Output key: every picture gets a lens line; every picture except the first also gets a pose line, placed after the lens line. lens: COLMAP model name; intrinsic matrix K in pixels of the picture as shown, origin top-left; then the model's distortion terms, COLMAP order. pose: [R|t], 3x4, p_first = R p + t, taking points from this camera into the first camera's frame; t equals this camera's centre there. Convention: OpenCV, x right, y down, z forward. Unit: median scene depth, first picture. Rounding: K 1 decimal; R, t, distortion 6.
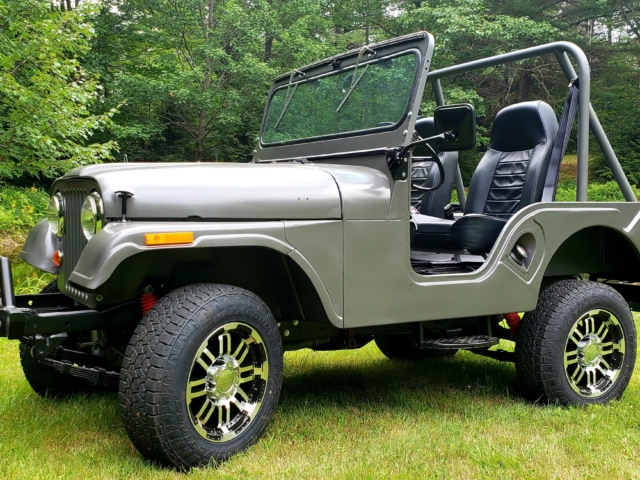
lens RADIAL K [[727.9, 0, 288.4], [0, 727.9, 244.9], [0, 0, 1]] dist [0.221544, -0.631569]
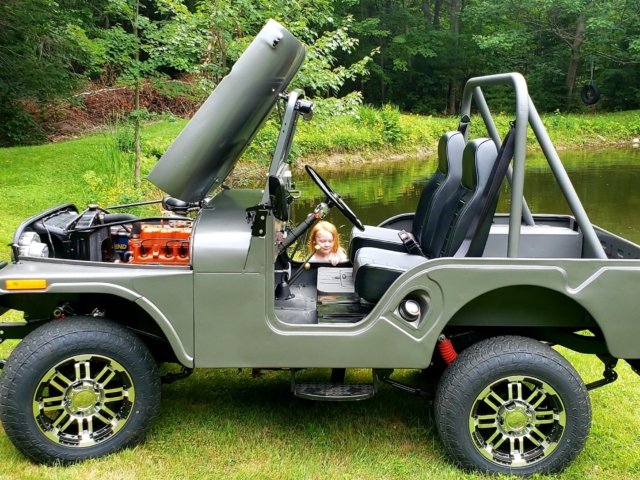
lens RADIAL K [[749.8, 0, 320.0], [0, 749.8, 240.0], [0, 0, 1]] dist [0.237072, -0.676140]
pose [[0.884066, 0.091404, -0.458338, 0.657546], [-0.036225, 0.991140, 0.127786, -0.202832], [0.465957, -0.096368, 0.879544, 0.083113]]
